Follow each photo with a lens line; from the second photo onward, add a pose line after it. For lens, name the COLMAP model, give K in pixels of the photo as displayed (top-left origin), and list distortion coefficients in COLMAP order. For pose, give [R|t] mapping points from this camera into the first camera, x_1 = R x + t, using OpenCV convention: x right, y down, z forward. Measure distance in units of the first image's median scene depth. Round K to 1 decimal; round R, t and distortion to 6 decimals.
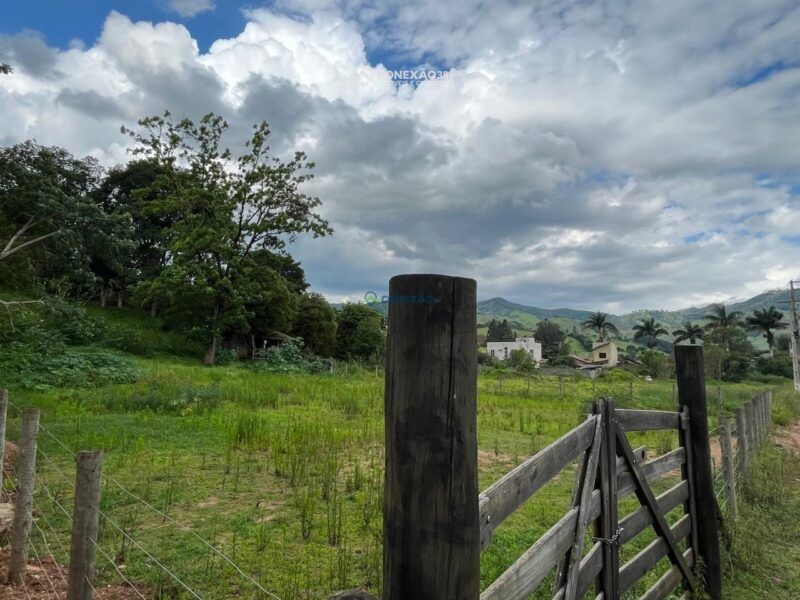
lens RADIAL K [[491.1, 0, 398.3], [0, 491.1, 308.8], [0, 0, 1]] dist [0.003240, -0.001921]
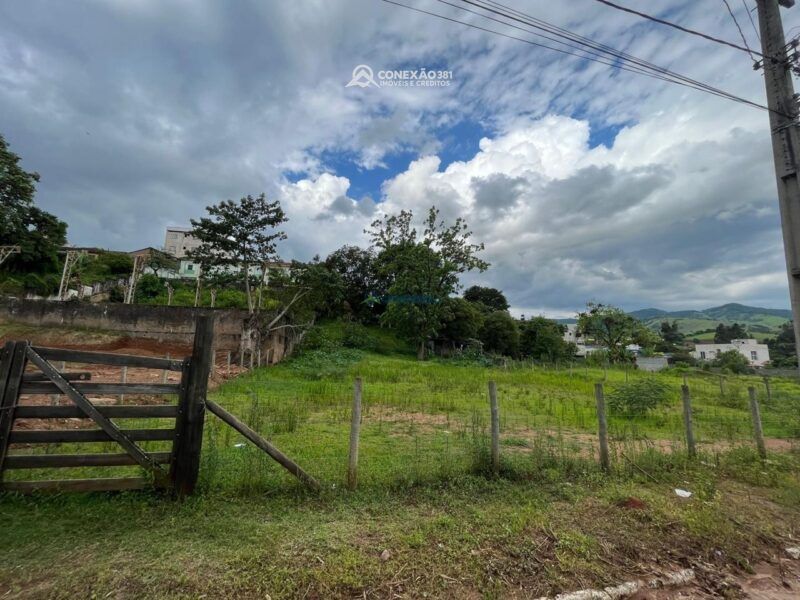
lens RADIAL K [[328.4, 0, 399.1], [0, 328.4, 304.5], [0, 0, 1]] dist [-0.000565, -0.000269]
pose [[0.810709, -0.091455, -0.578262, 0.205475], [0.051314, 0.995022, -0.085427, 0.020953], [0.583197, 0.039584, 0.811366, 0.070961]]
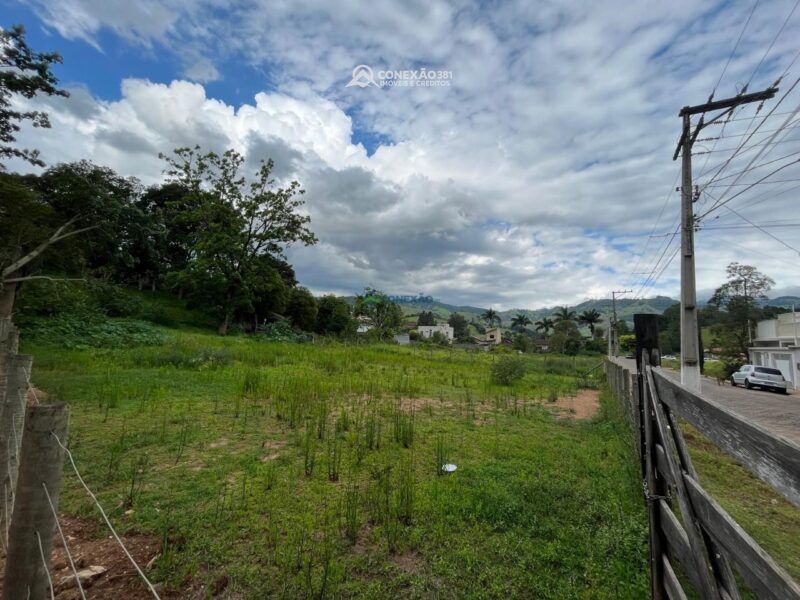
lens RADIAL K [[328.4, 0, 399.1], [0, 328.4, 304.5], [0, 0, 1]] dist [-0.000565, -0.000269]
pose [[0.991504, 0.038724, 0.124181, -0.013524], [-0.039231, 0.999229, 0.001636, 0.008775], [-0.124022, -0.006494, 0.992258, 0.032574]]
